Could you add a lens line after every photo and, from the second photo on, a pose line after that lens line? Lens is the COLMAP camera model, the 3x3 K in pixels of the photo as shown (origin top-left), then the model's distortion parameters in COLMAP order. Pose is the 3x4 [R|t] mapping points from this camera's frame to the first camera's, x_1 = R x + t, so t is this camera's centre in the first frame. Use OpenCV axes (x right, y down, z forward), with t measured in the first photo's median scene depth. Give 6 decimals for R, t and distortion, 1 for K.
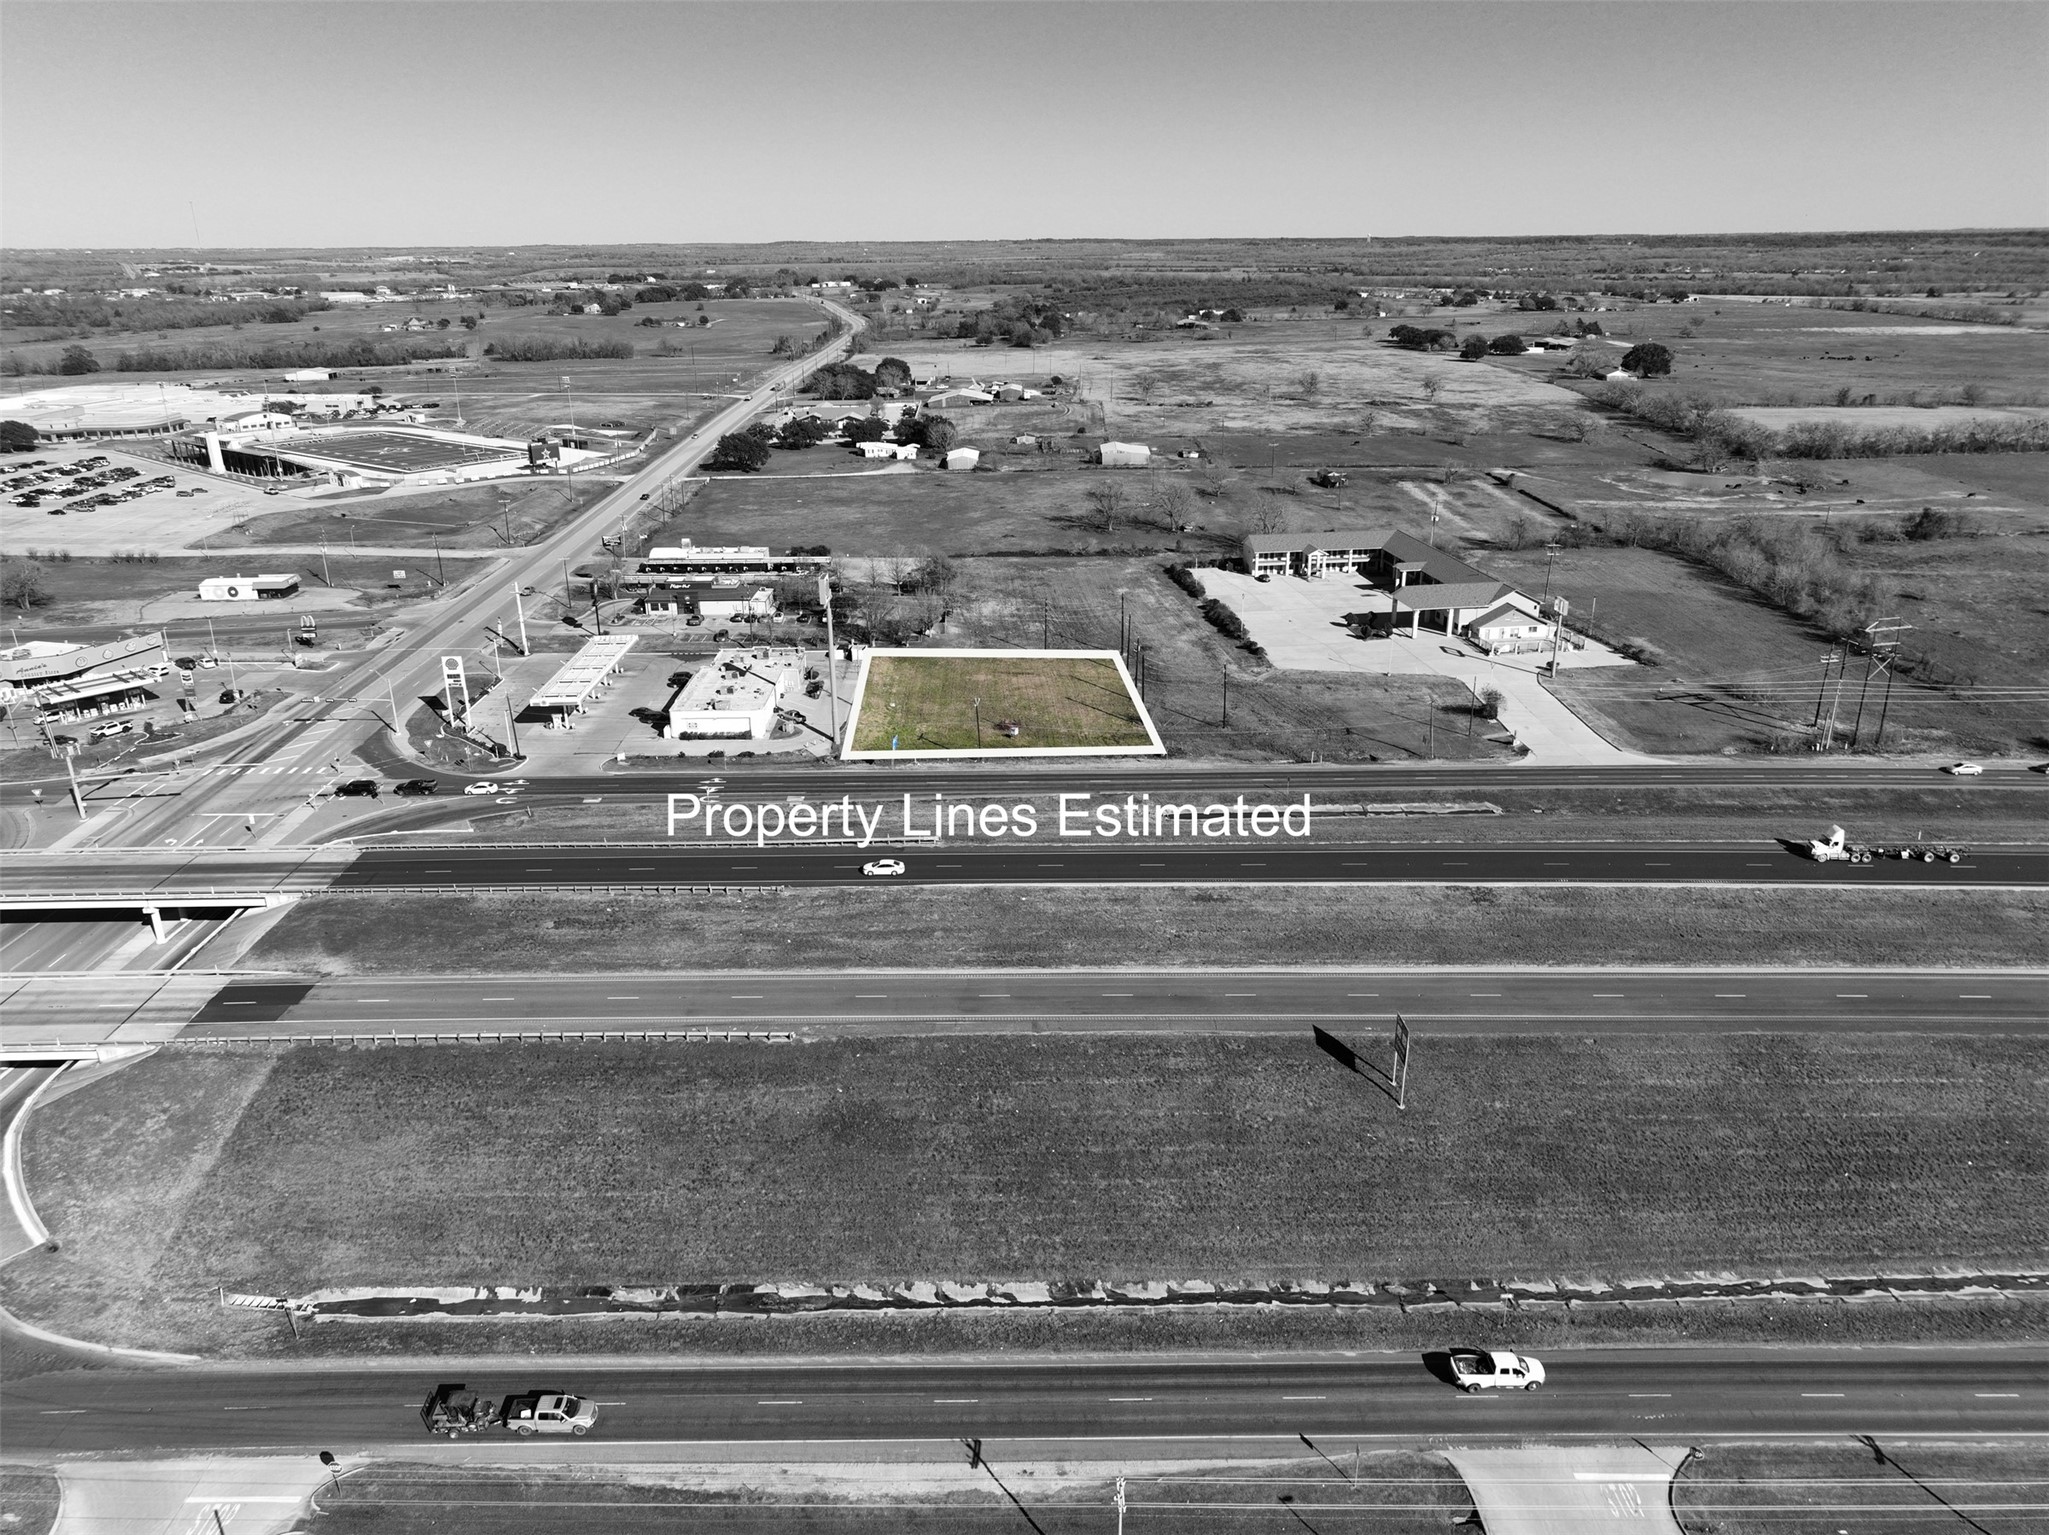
lens RADIAL K [[1441.5, 0, 1024.5], [0, 1441.5, 767.5], [0, 0, 1]] dist [0.001112, 0.010266]
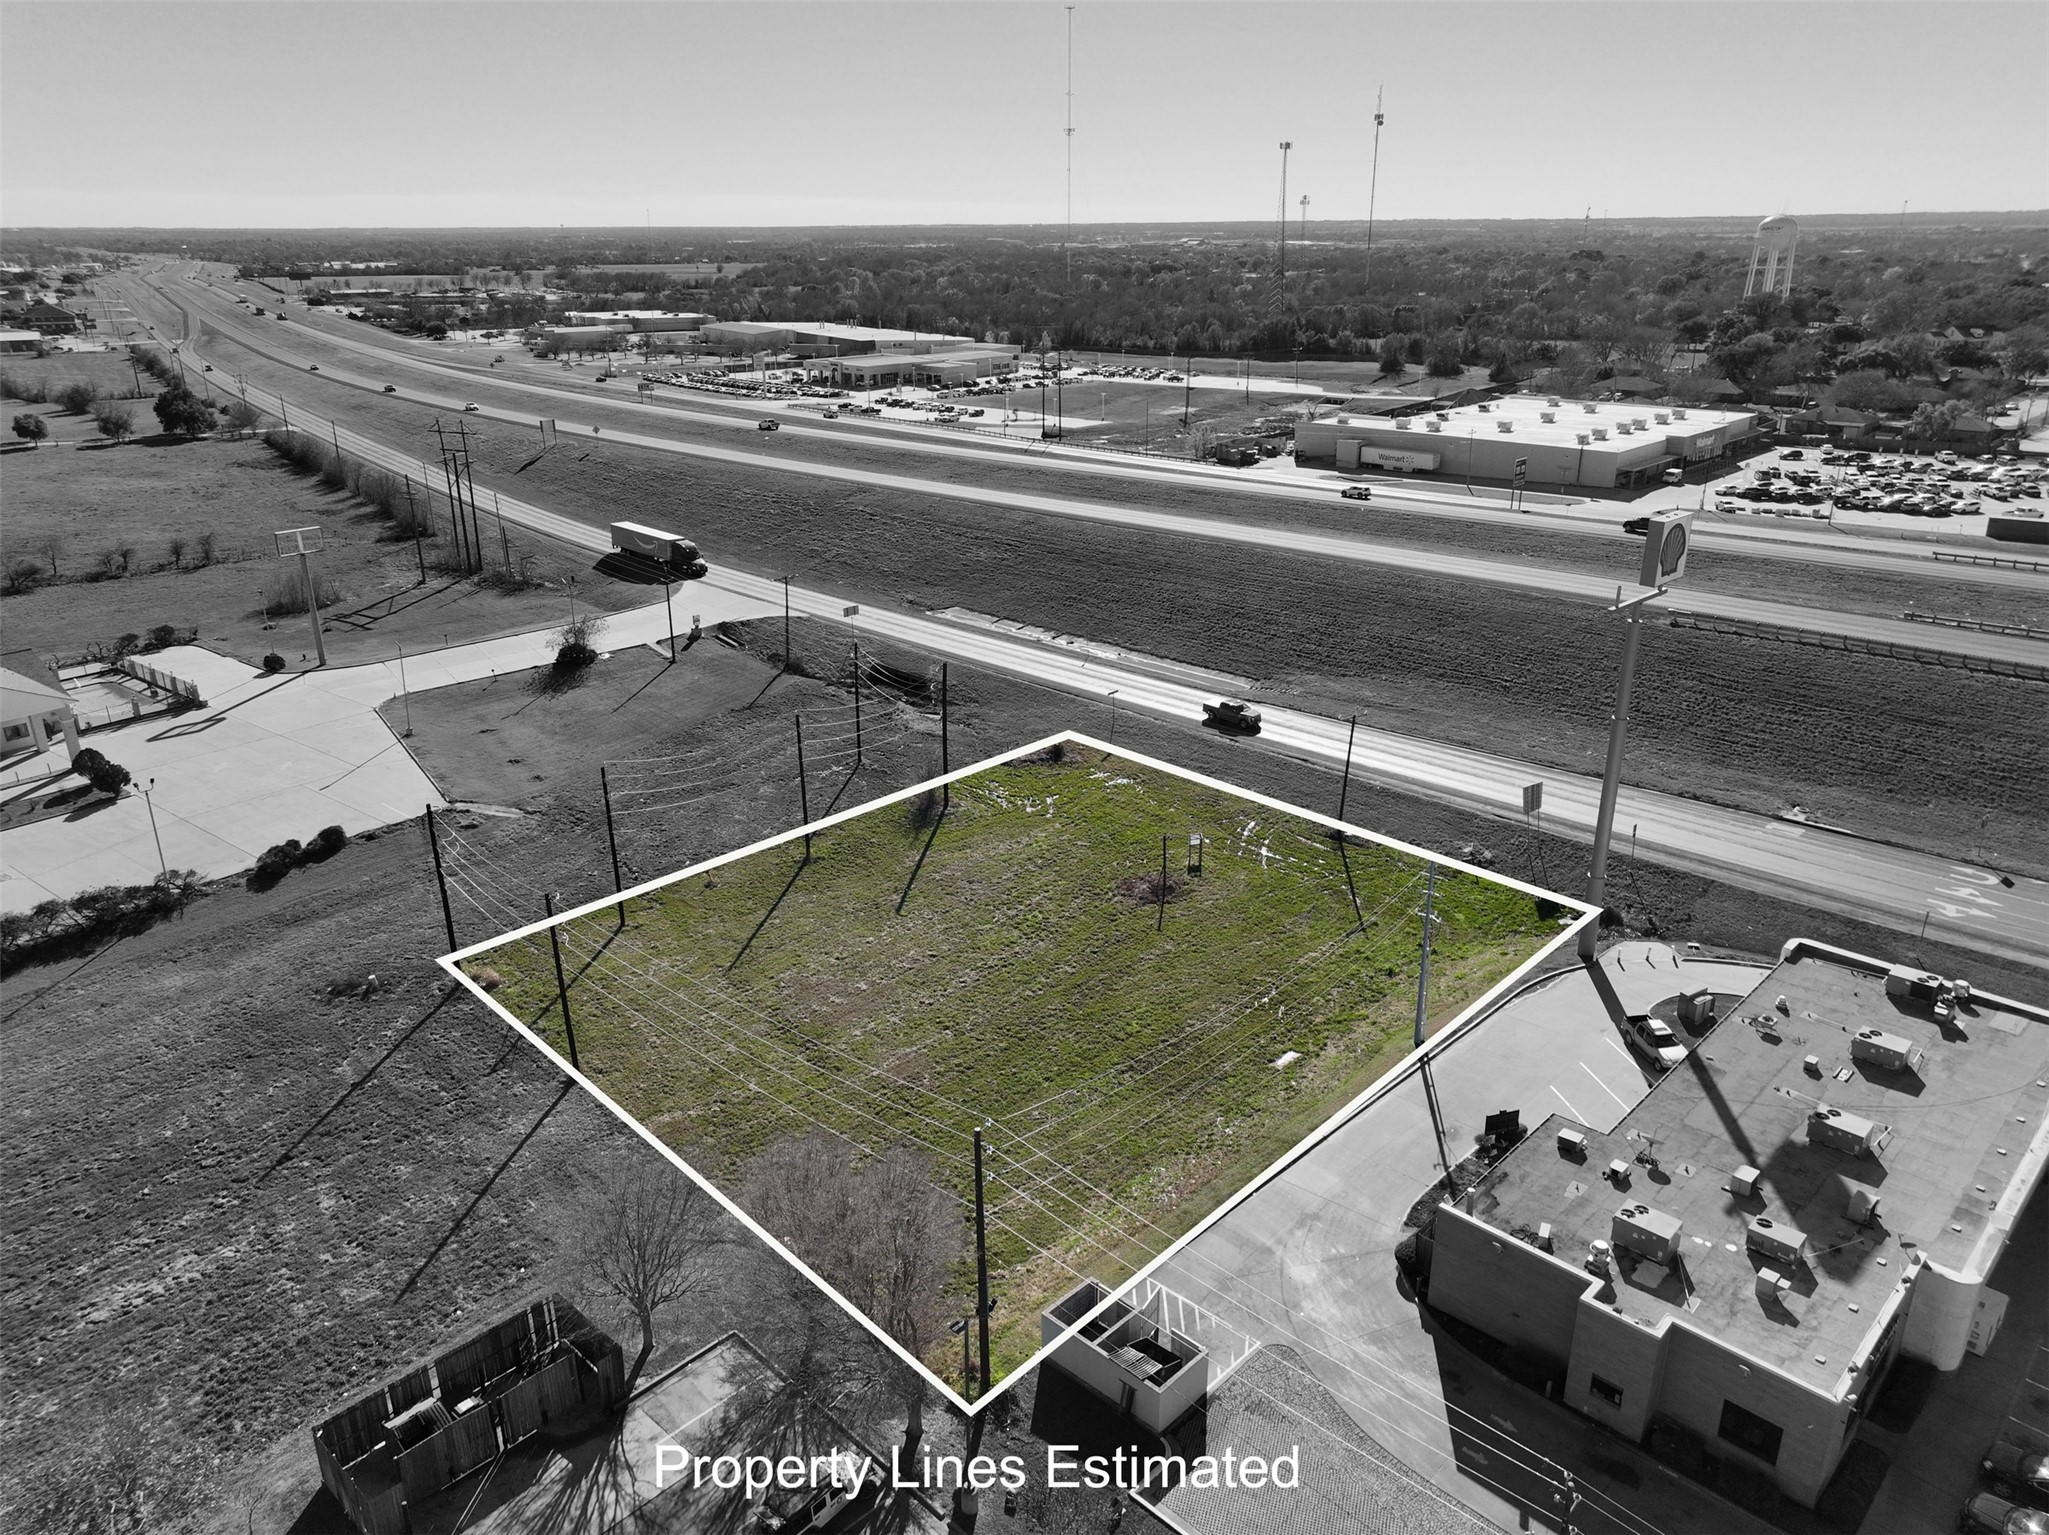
lens RADIAL K [[1441.5, 0, 1024.5], [0, 1441.5, 767.5], [0, 0, 1]] dist [0.001112, 0.010266]
pose [[-0.704489, -0.237219, 0.668896, -0.240223], [0.257872, 0.792513, 0.552653, -0.277443], [-0.661209, 0.561828, -0.497144, 1.108412]]
